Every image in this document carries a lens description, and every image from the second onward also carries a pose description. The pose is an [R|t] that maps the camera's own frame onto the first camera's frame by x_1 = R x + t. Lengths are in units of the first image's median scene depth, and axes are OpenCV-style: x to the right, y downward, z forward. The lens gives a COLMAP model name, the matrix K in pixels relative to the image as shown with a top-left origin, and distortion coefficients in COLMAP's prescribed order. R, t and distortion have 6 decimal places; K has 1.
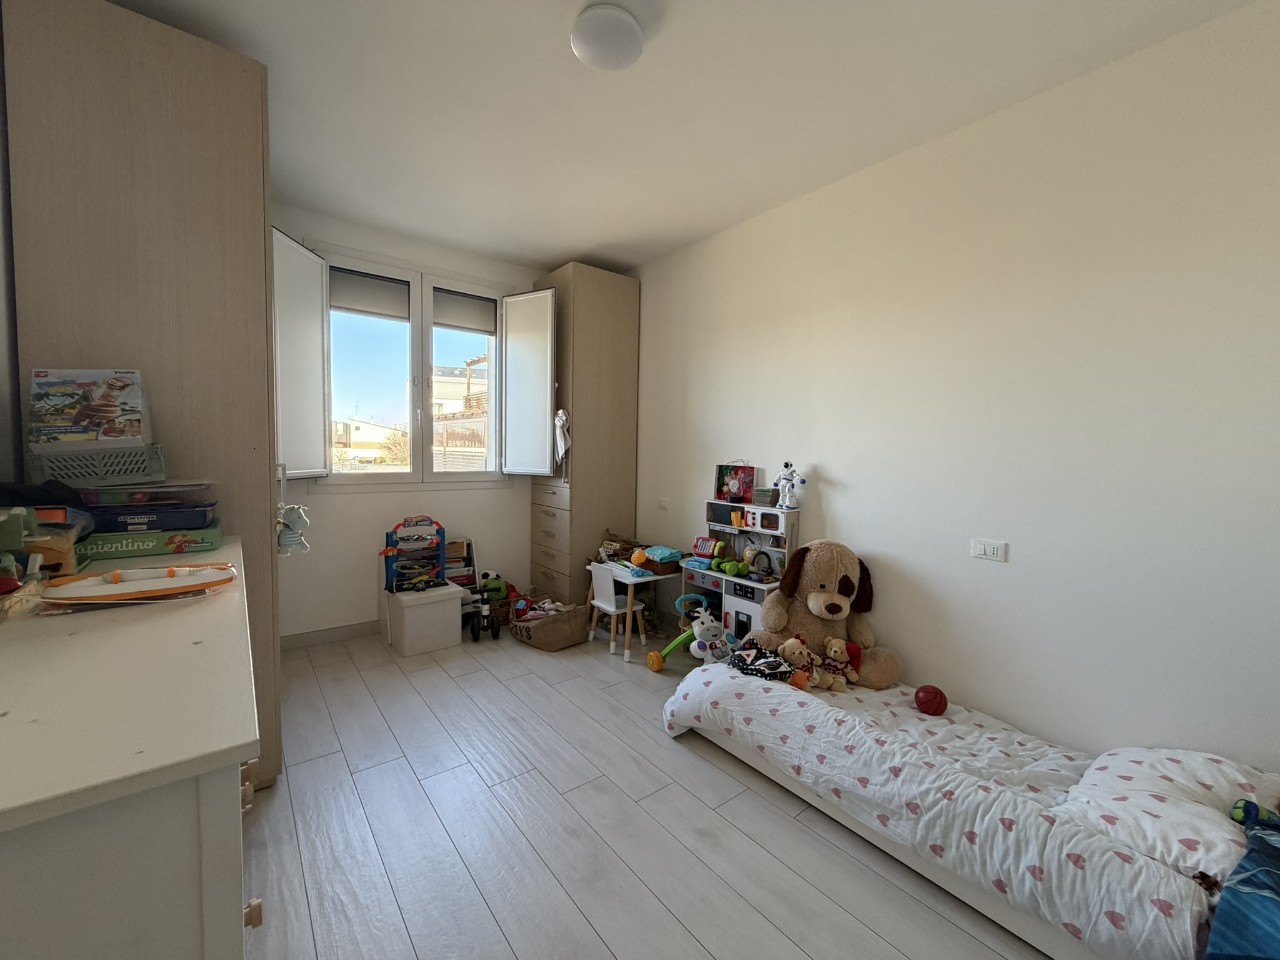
lens RADIAL K [[510.6, 0, 637.8], [0, 510.6, 479.7], [0, 0, 1]] dist [0.001482, -0.000063]
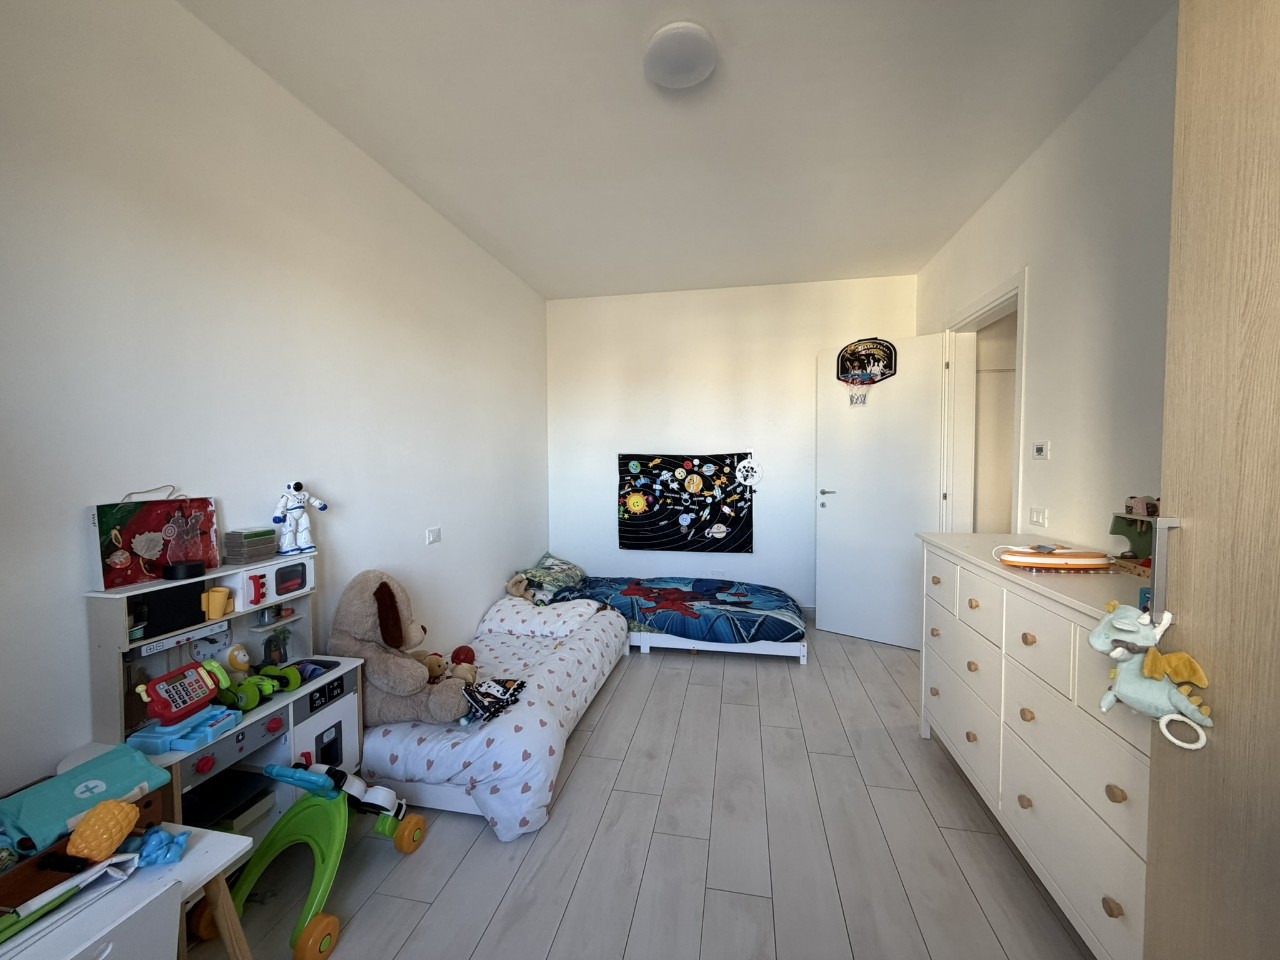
lens RADIAL K [[510.6, 0, 637.8], [0, 510.6, 479.7], [0, 0, 1]] dist [0.001482, -0.000063]
pose [[-0.639322, -0.046750, 0.767517, -0.491826], [0.040091, 0.994766, 0.093987, -0.081657], [-0.767893, 0.090858, -0.634101, 1.072824]]
